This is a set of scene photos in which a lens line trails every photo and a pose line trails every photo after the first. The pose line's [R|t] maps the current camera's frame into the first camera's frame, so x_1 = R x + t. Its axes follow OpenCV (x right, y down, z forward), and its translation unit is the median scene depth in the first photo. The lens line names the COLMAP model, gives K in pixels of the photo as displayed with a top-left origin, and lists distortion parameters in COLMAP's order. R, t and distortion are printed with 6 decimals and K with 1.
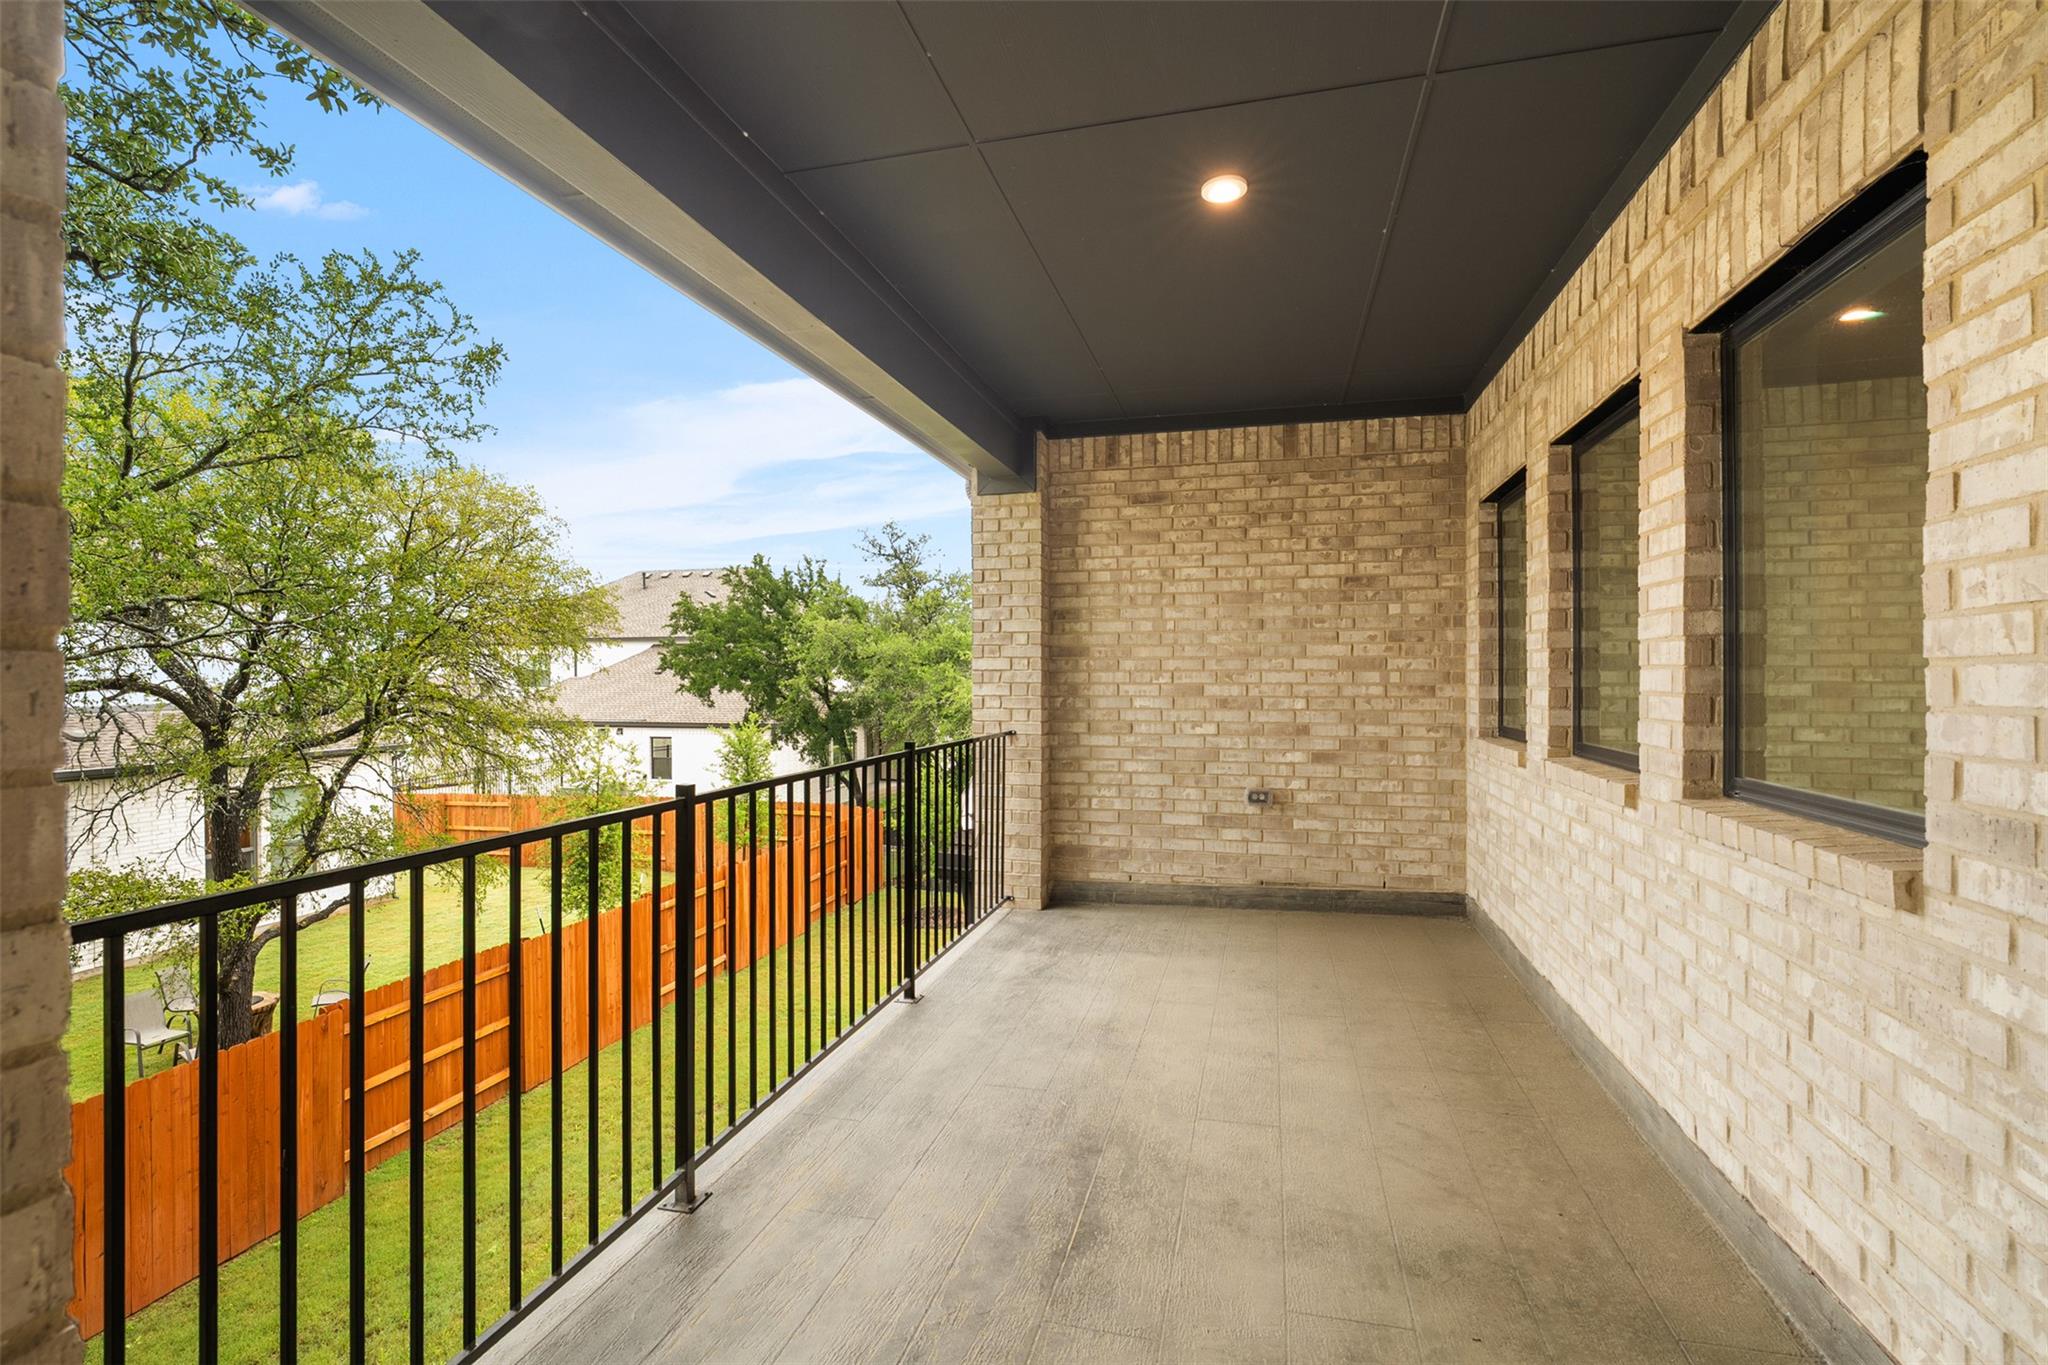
lens RADIAL K [[918.7, 0, 1027.7], [0, 918.7, 681.3], [0, 0, 1]] dist [-0.007785, 0.001618]
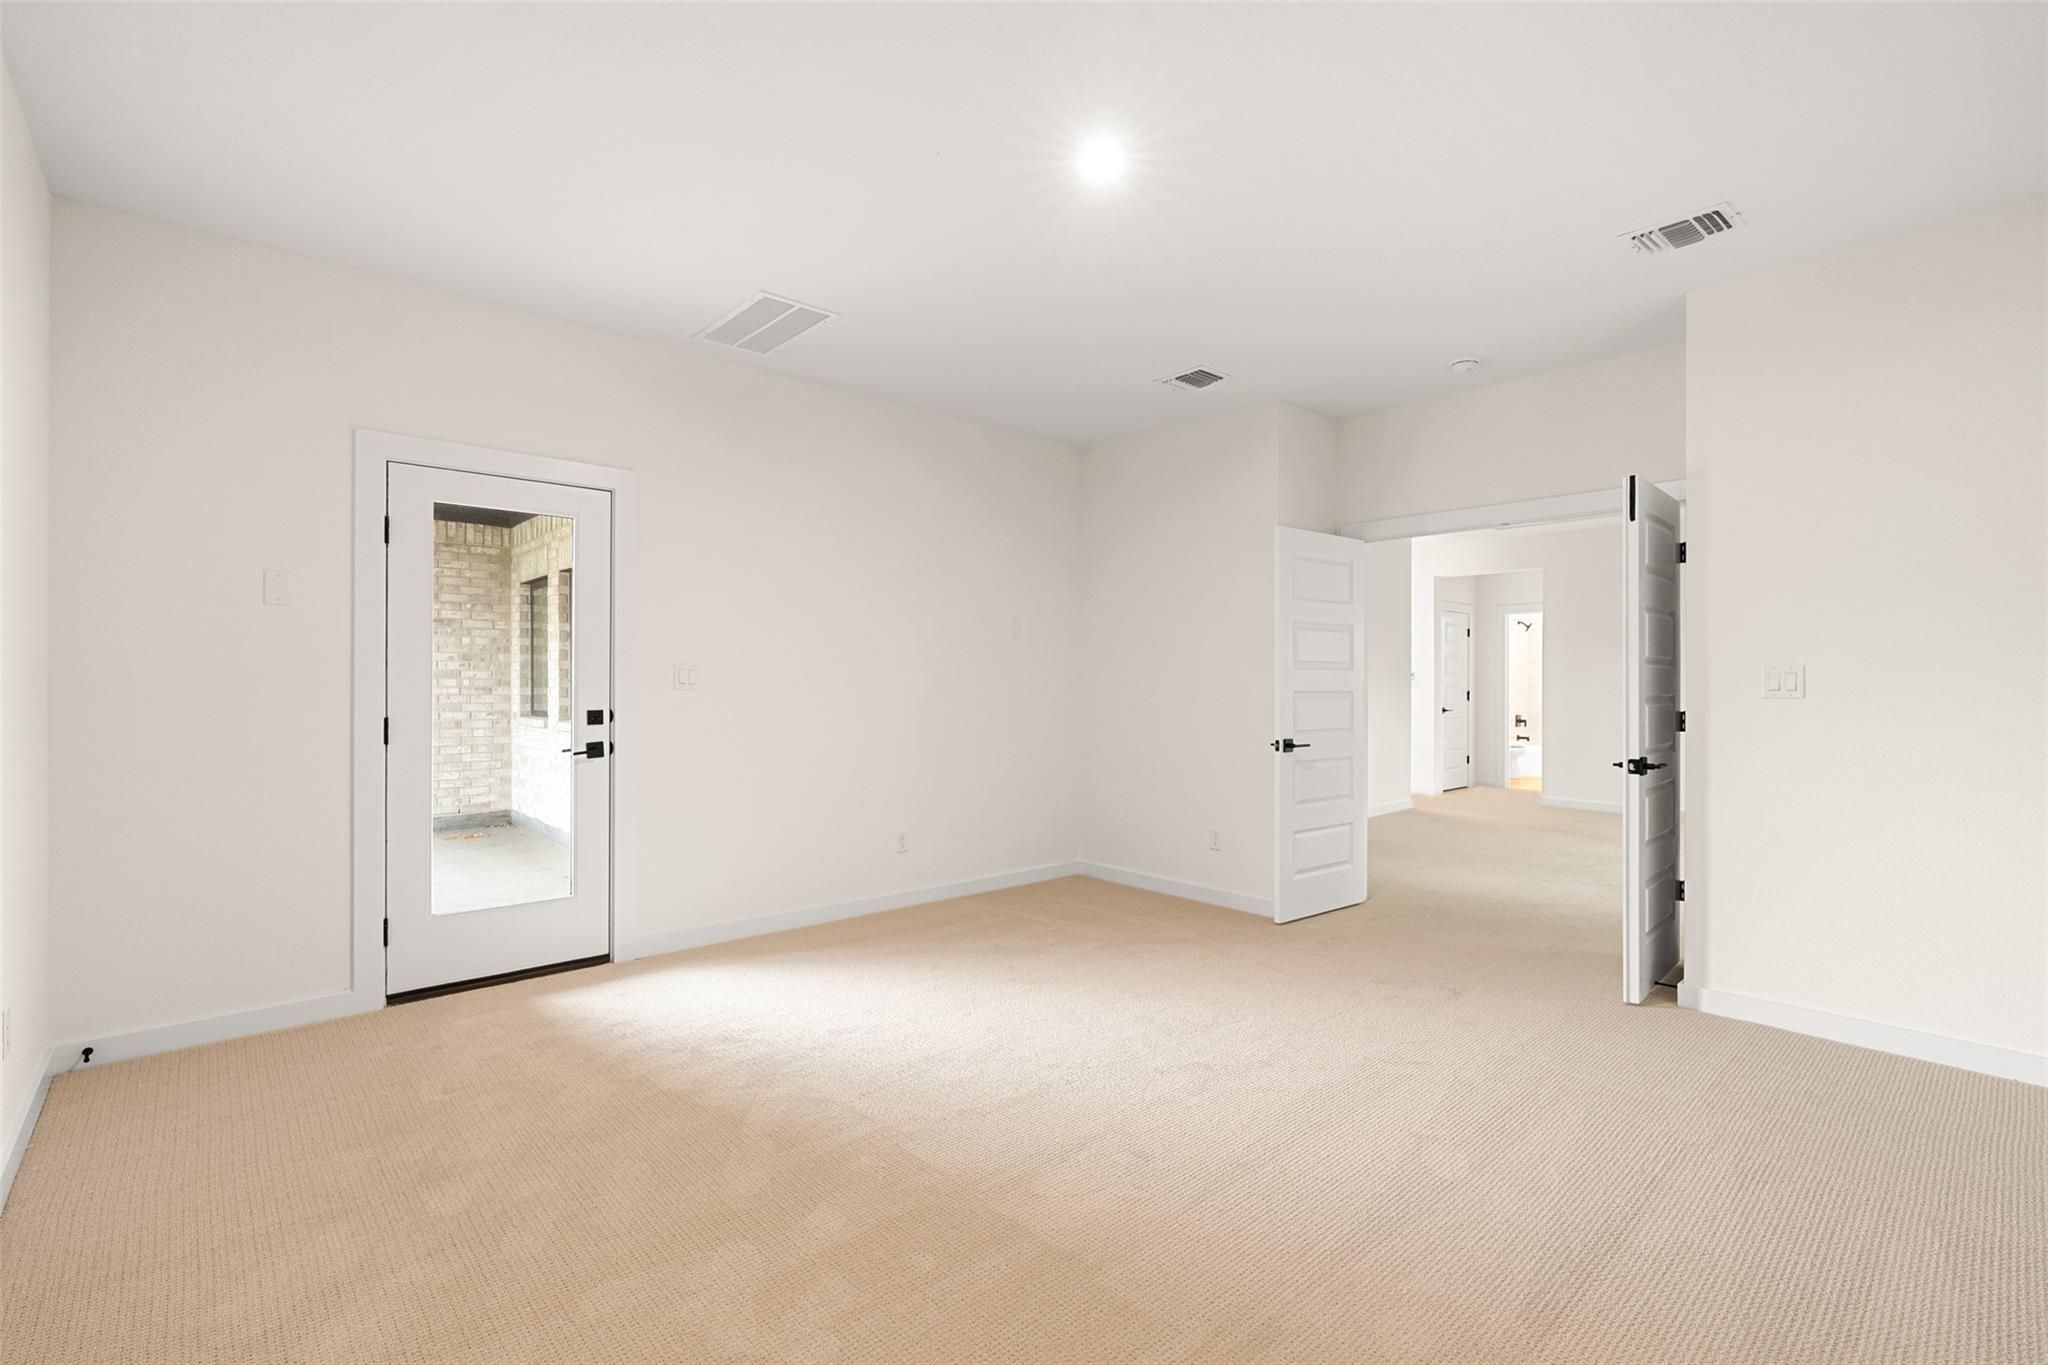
lens RADIAL K [[918.7, 0, 1025.4], [0, 918.7, 687.5], [0, 0, 1]] dist [-0.007785, 0.001618]
pose [[0.547890, -0.001962, 0.836548, -0.419672], [0.000716, 0.999998, 0.001876, 0.002161], [-0.836550, -0.000429, 0.547890, -0.727069]]
